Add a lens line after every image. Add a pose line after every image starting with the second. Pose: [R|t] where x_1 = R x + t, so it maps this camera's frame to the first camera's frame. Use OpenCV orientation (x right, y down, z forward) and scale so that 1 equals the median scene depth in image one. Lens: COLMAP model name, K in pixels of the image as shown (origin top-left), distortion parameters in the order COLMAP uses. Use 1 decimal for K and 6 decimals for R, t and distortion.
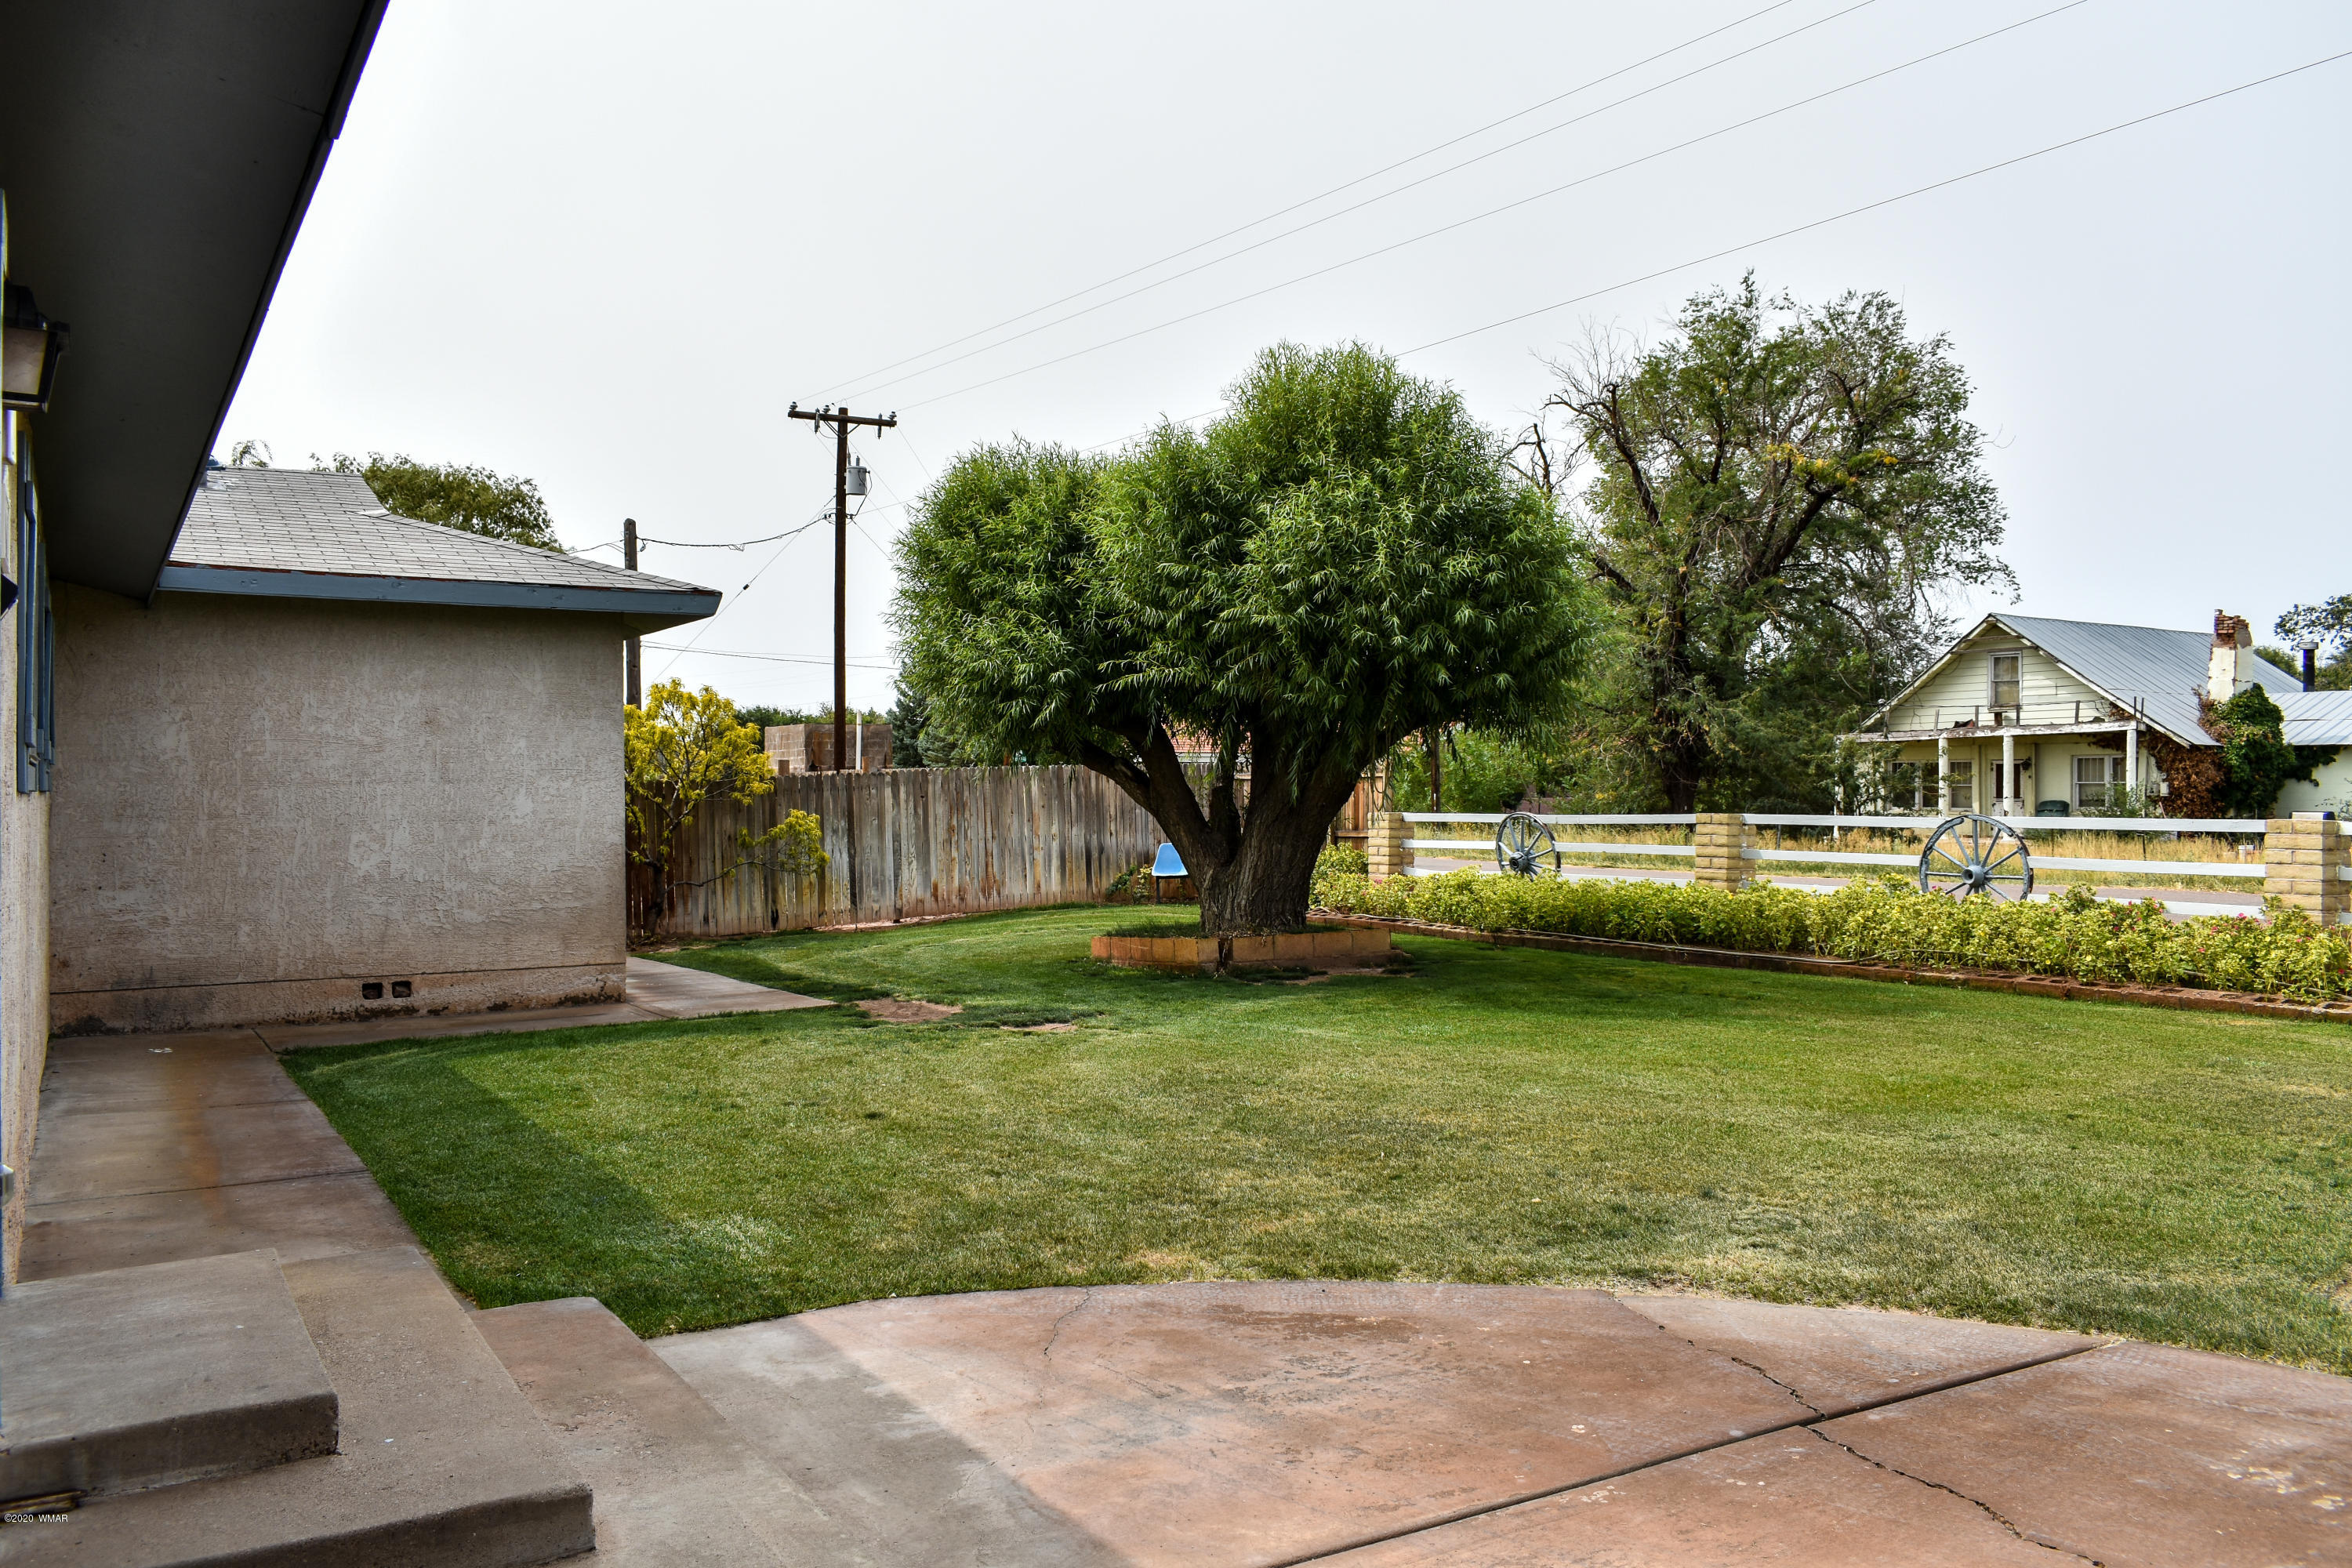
lens RADIAL K [[1830.3, 0, 1176.0], [0, 1830.3, 784.0], [0, 0, 1]] dist [-0.005812, 0.003289]
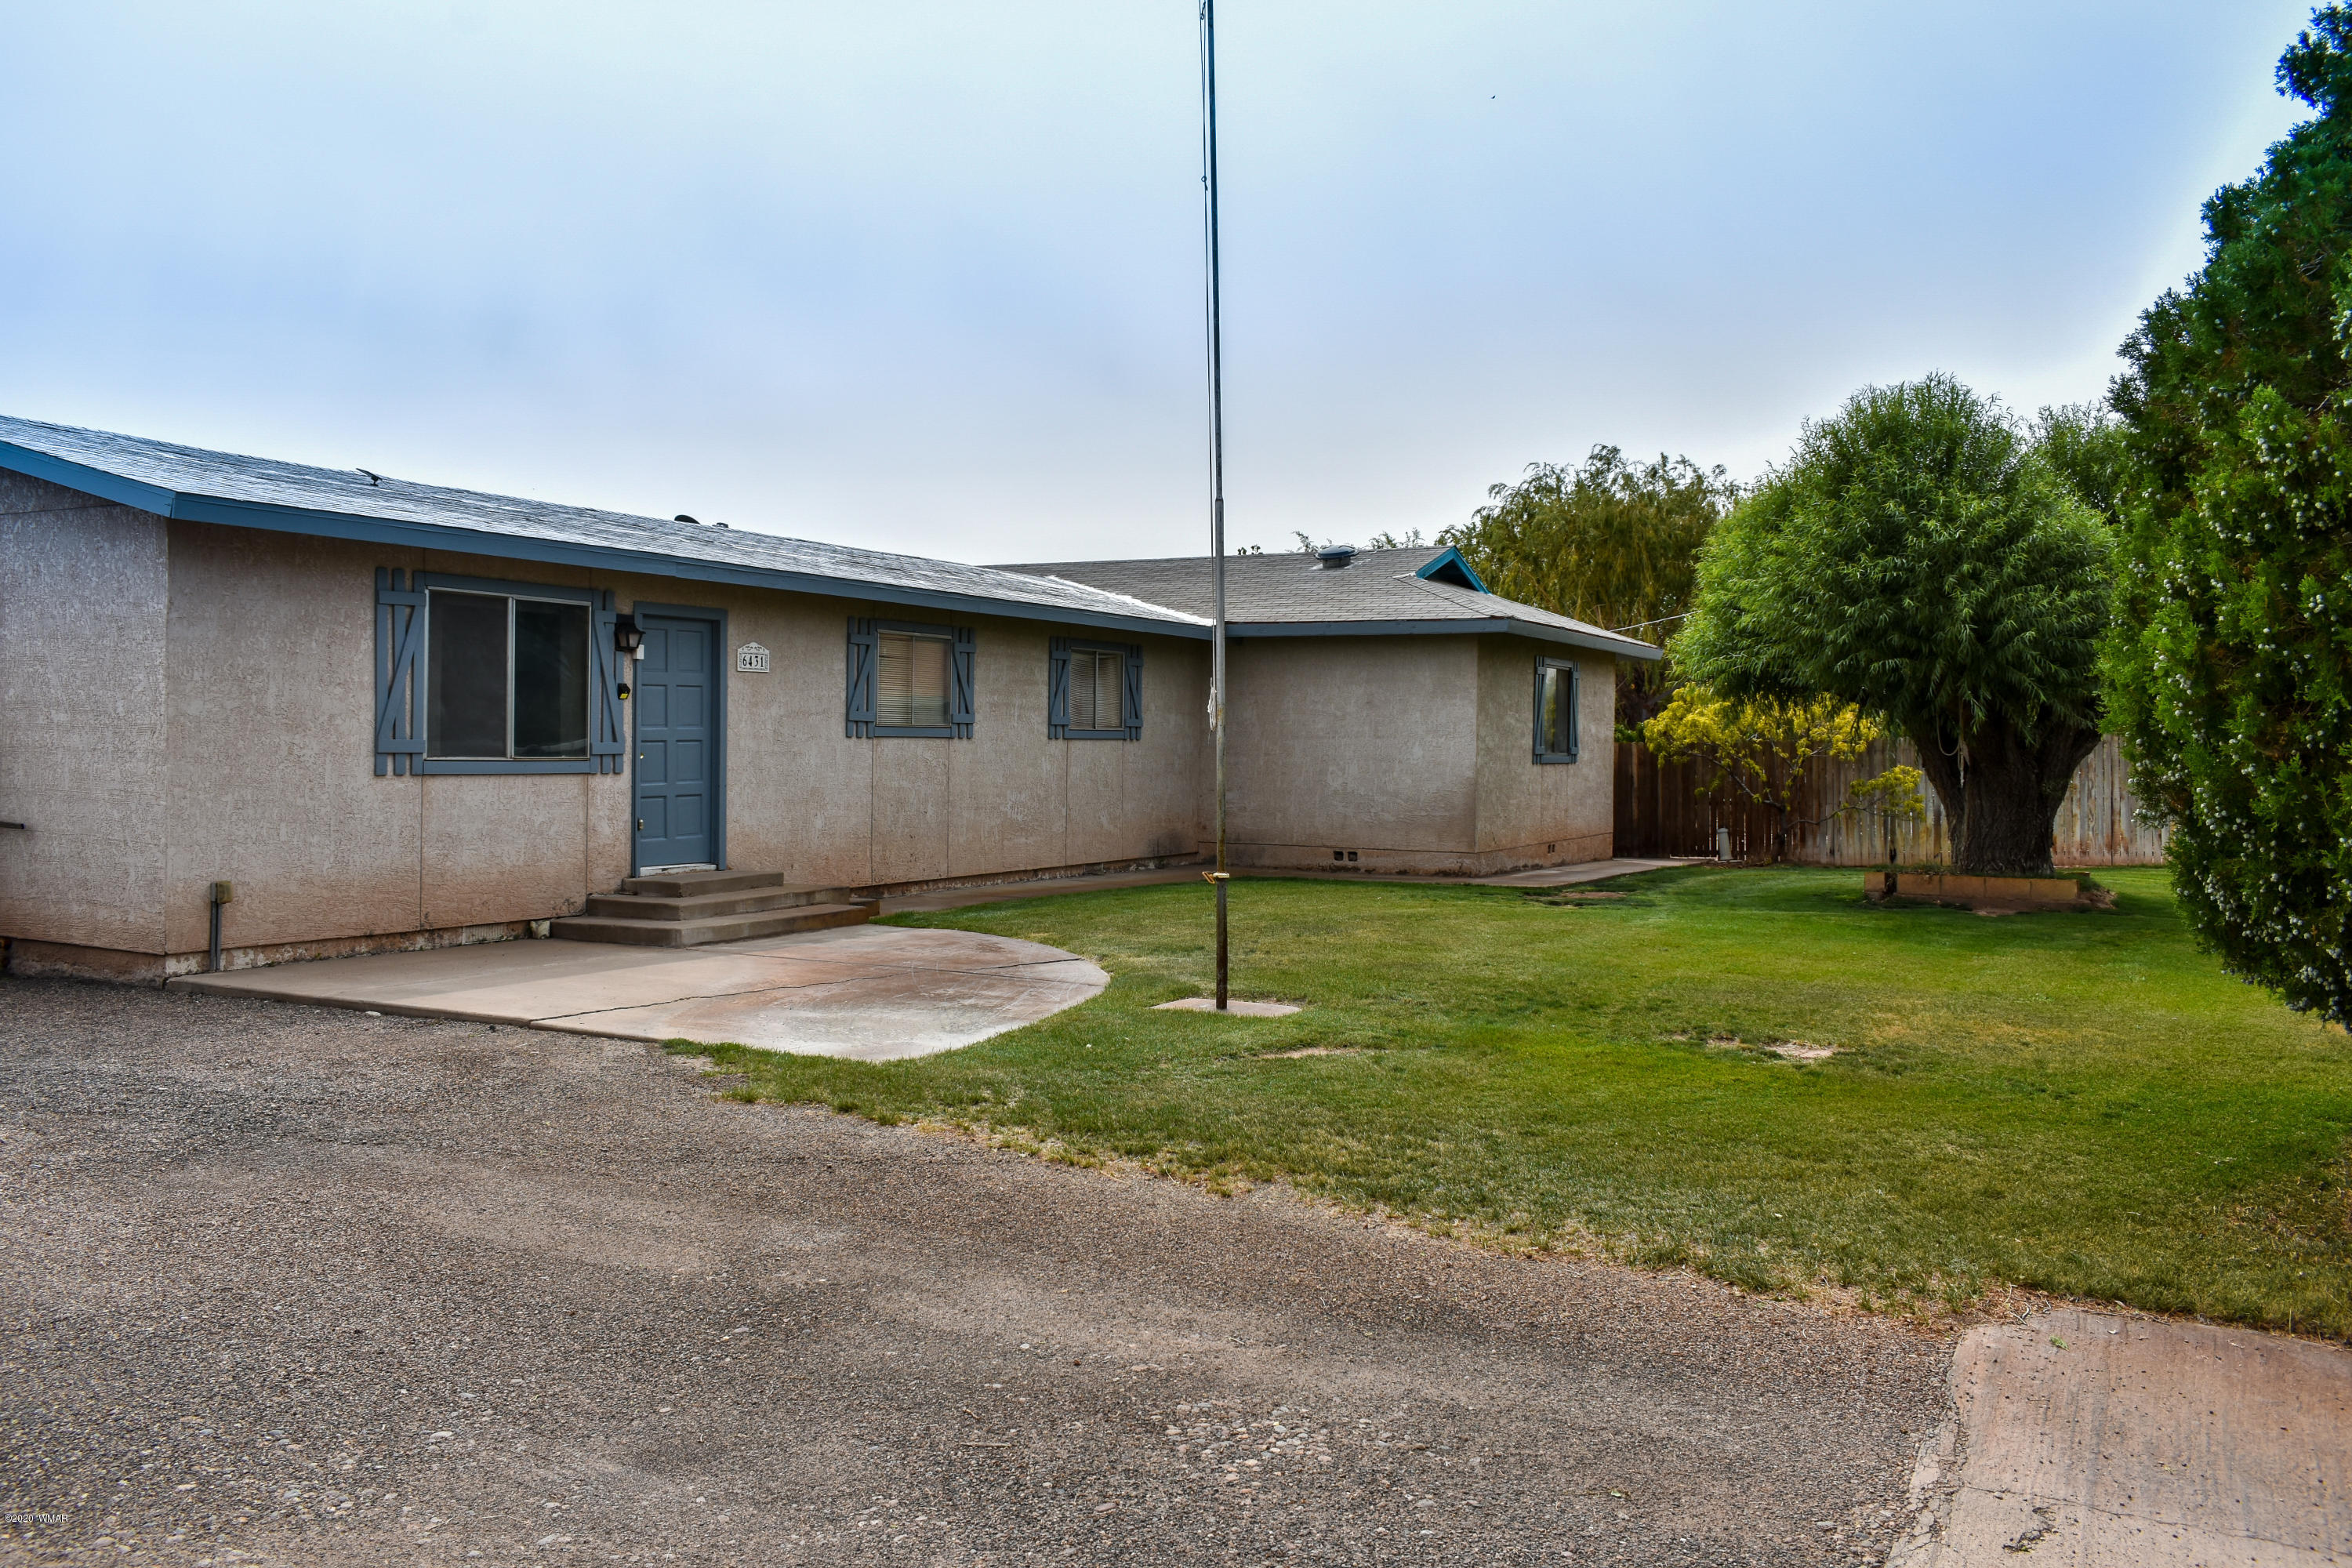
lens RADIAL K [[1830.3, 0, 1176.0], [0, 1830.3, 784.0], [0, 0, 1]] dist [-0.005812, 0.003289]
pose [[0.522634, 0.032279, -0.851946, 0.959148], [-0.012624, 0.999466, 0.030124, -0.007043], [0.852464, -0.004988, 0.522763, -0.054753]]
